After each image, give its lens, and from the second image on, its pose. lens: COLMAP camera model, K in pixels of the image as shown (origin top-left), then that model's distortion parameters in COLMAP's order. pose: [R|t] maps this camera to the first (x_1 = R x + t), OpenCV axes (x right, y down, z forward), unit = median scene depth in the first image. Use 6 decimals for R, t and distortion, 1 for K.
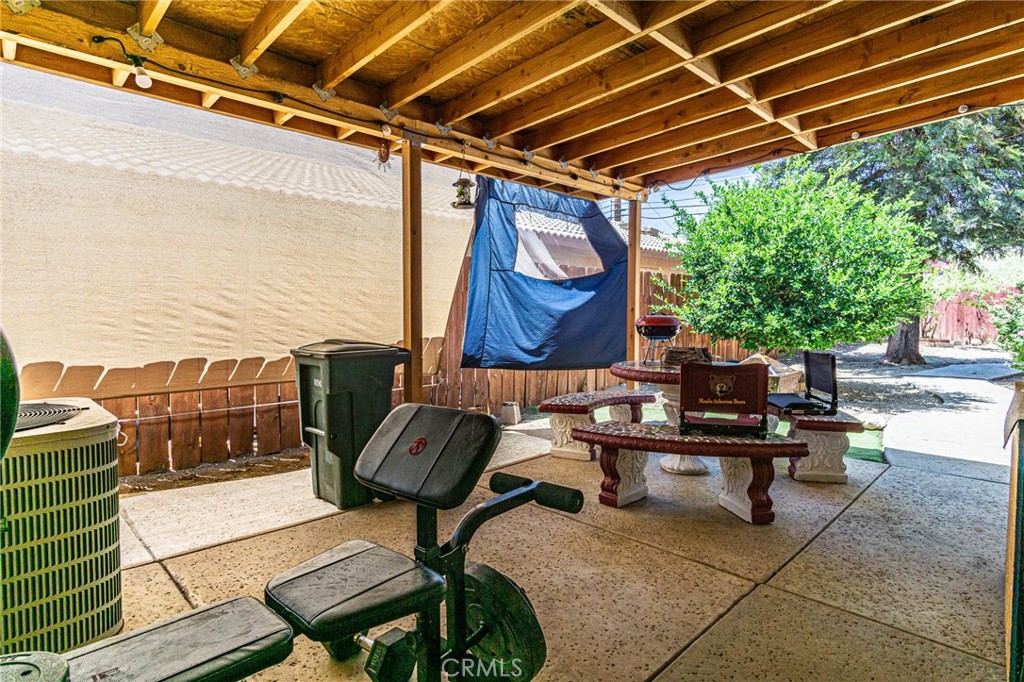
lens RADIAL K [[520.7, 0, 513.6], [0, 520.7, 320.3], [0, 0, 1]] dist [-0.001528, 0.000038]
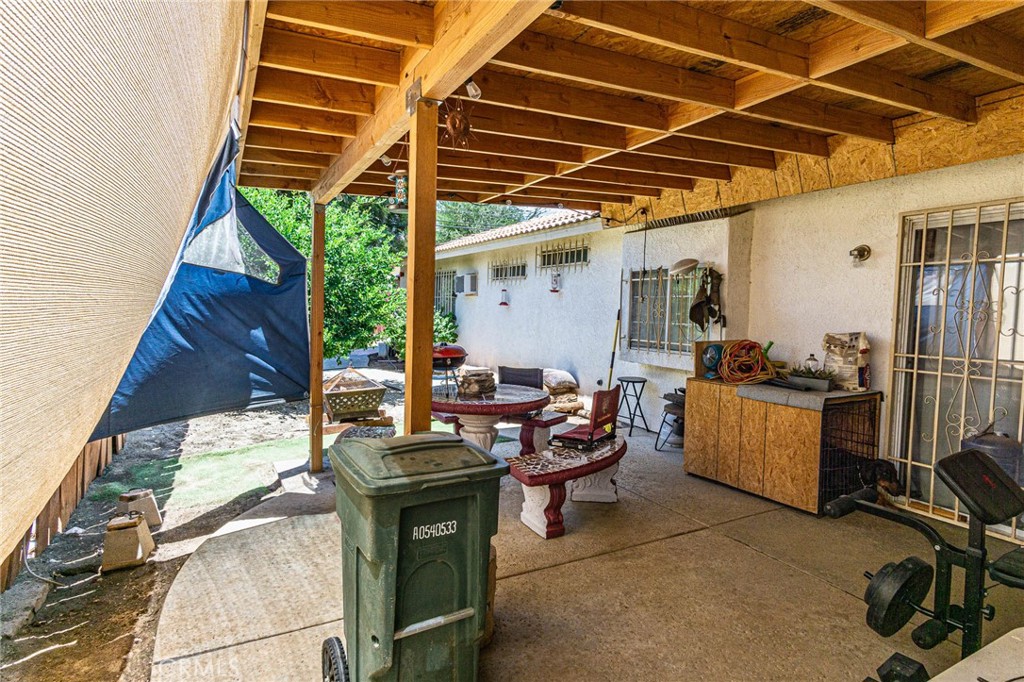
lens RADIAL K [[520.7, 0, 513.6], [0, 520.7, 320.3], [0, 0, 1]] dist [-0.001528, 0.000038]
pose [[0.313706, -0.015993, 0.949385, -0.621669], [0.000751, 0.999862, 0.016595, -0.074416], [-0.949520, -0.004493, 0.313675, 0.562776]]
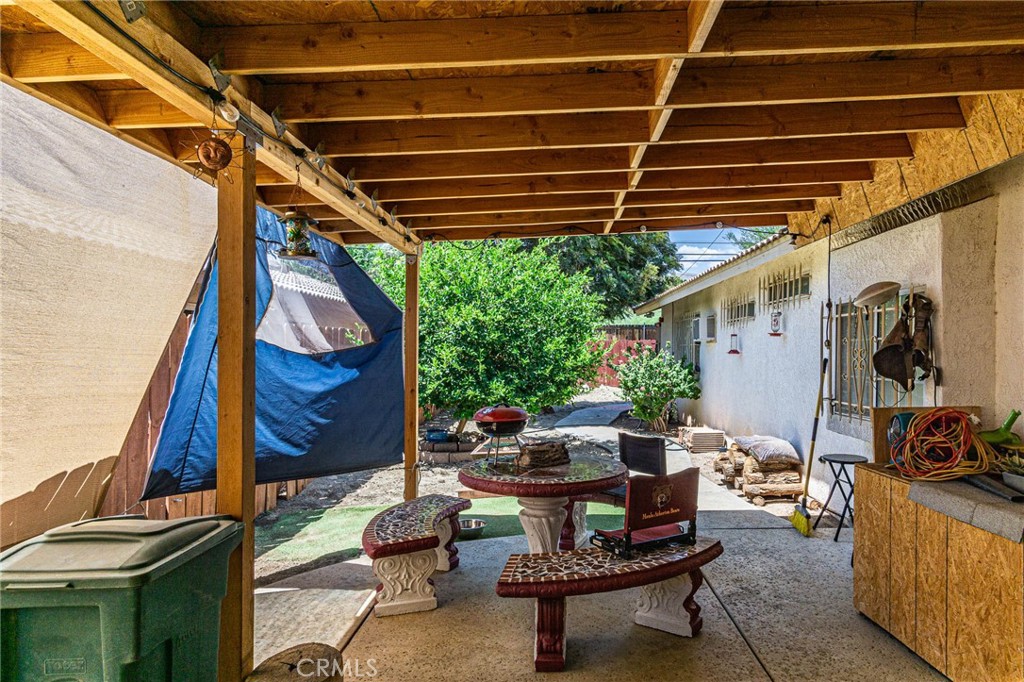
lens RADIAL K [[586.2, 0, 567.4], [0, 586.2, 344.0], [0, 0, 1]] dist [0.001600, 0.001310]
pose [[0.705115, 0.012294, 0.708986, -0.322164], [0.015112, 0.999362, -0.032358, -0.079358], [-0.708932, 0.033530, 0.704479, 0.261720]]
